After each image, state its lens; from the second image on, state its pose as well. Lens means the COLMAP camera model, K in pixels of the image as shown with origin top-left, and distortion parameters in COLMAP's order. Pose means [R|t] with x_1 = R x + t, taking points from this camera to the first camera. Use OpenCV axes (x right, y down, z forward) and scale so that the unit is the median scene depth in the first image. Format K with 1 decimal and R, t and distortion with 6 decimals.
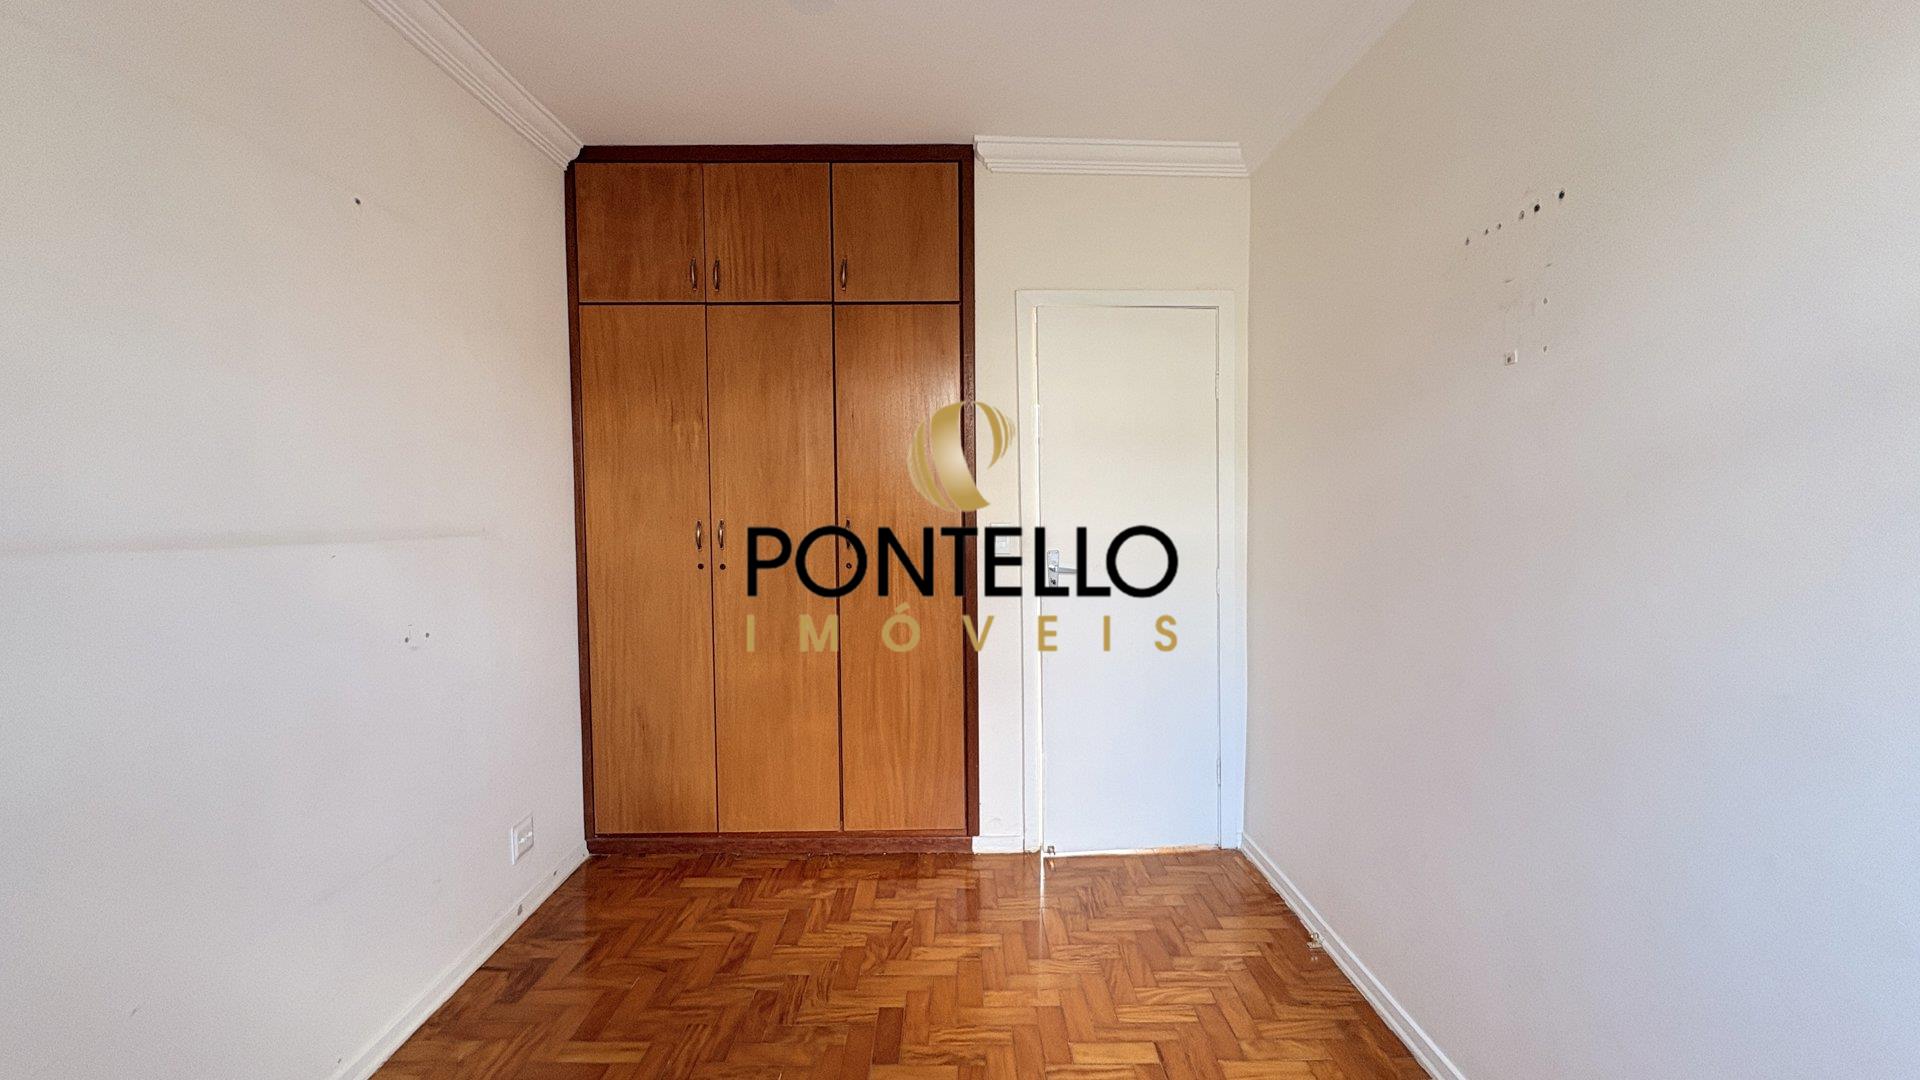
lens RADIAL K [[768.7, 0, 960.5], [0, 768.7, 536.7], [0, 0, 1]] dist [-0.000458, 0.000221]
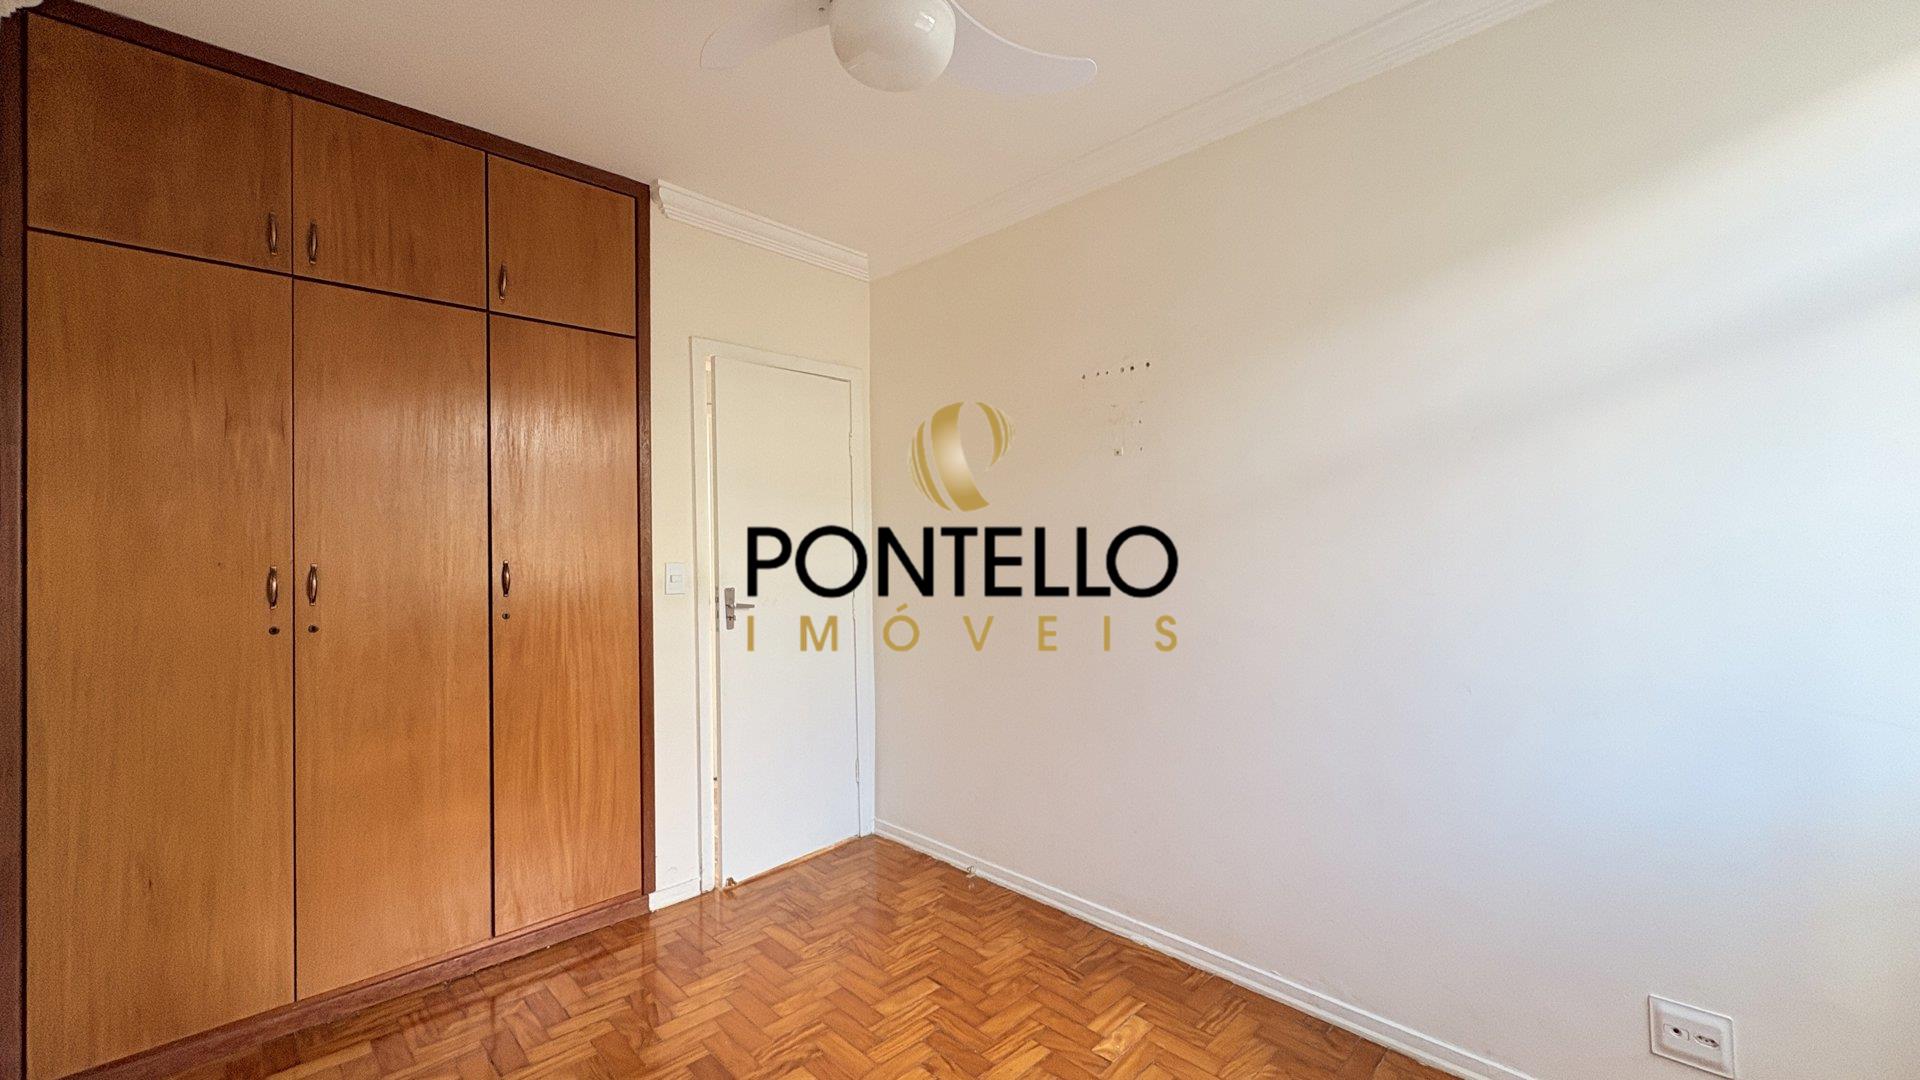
lens RADIAL K [[768.7, 0, 963.8], [0, 768.7, 540.7], [0, 0, 1]] dist [-0.000458, 0.000221]
pose [[0.713945, 0.001306, 0.700201, -0.390824], [0.039598, 0.998323, -0.042237, 0.010273], [-0.699081, 0.057882, 0.712696, 0.028030]]
